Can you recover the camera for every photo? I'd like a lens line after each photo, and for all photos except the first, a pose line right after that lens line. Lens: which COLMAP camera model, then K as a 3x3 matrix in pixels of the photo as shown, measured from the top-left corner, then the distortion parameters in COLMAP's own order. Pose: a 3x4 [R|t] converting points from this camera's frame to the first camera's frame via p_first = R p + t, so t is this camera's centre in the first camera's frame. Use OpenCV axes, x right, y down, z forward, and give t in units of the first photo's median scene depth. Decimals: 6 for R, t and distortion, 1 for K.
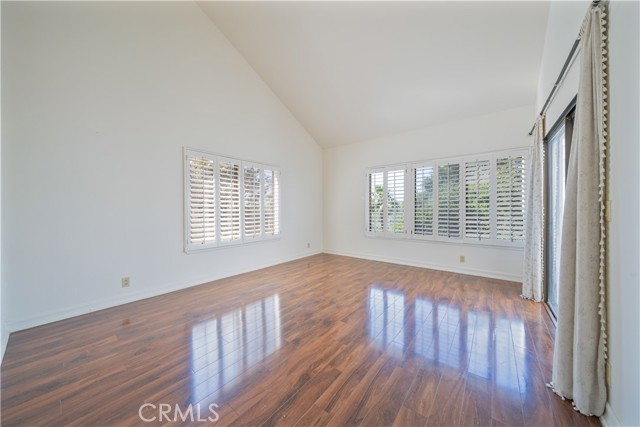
lens RADIAL K [[220.2, 0, 319.5], [0, 220.2, 213.2], [0, 0, 1]] dist [-0.000412, -0.000027]
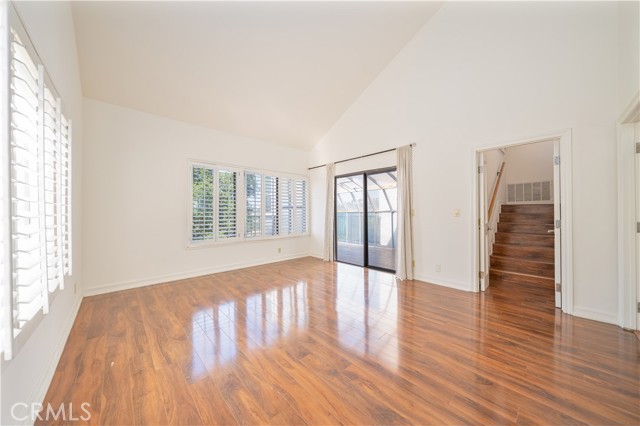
lens RADIAL K [[220.2, 0, 319.3], [0, 220.2, 211.5], [0, 0, 1]] dist [-0.000412, -0.000027]
pose [[0.157964, 0.002146, 0.987443, -0.598889], [0.025197, 0.999663, -0.006203, -0.008470], [-0.987123, 0.025860, 0.157856, 0.537758]]
